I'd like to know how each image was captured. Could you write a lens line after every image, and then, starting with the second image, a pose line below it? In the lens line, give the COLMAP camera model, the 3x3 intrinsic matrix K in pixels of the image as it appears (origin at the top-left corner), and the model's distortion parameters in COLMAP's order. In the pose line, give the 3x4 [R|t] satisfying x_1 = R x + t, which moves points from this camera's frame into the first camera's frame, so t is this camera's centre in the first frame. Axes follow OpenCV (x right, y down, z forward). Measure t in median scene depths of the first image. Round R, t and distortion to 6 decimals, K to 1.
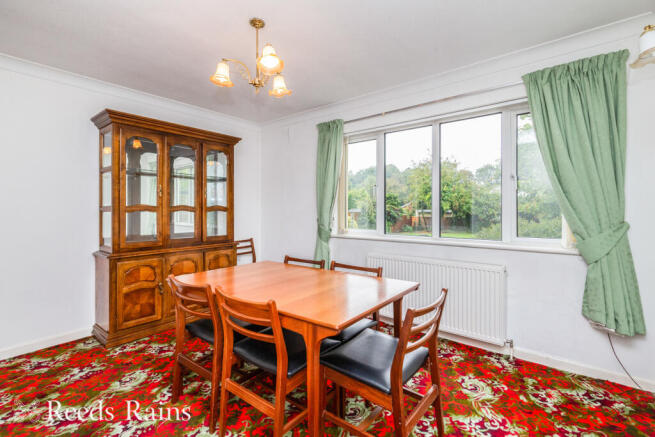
lens RADIAL K [[302.1, 0, 331.0], [0, 302.1, 217.5], [0, 0, 1]] dist [0.012426, -0.004851]
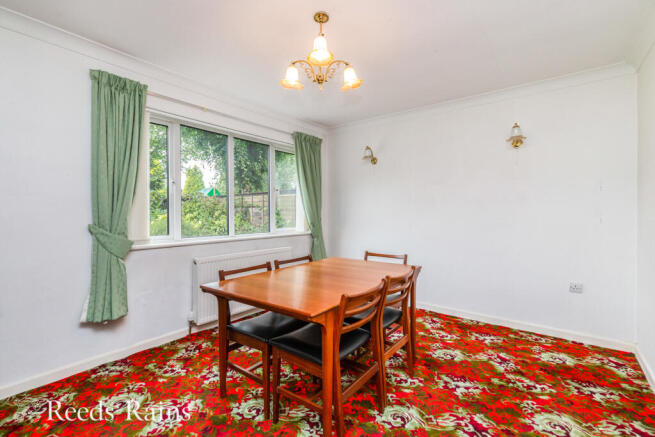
lens RADIAL K [[302.1, 0, 324.5], [0, 302.1, 213.7], [0, 0, 1]] dist [0.012426, -0.004851]
pose [[-0.029757, 0.000798, 0.999557, -0.810838], [0.021470, 0.999769, -0.000159, -0.009924], [-0.999327, 0.021455, -0.029768, 0.667792]]
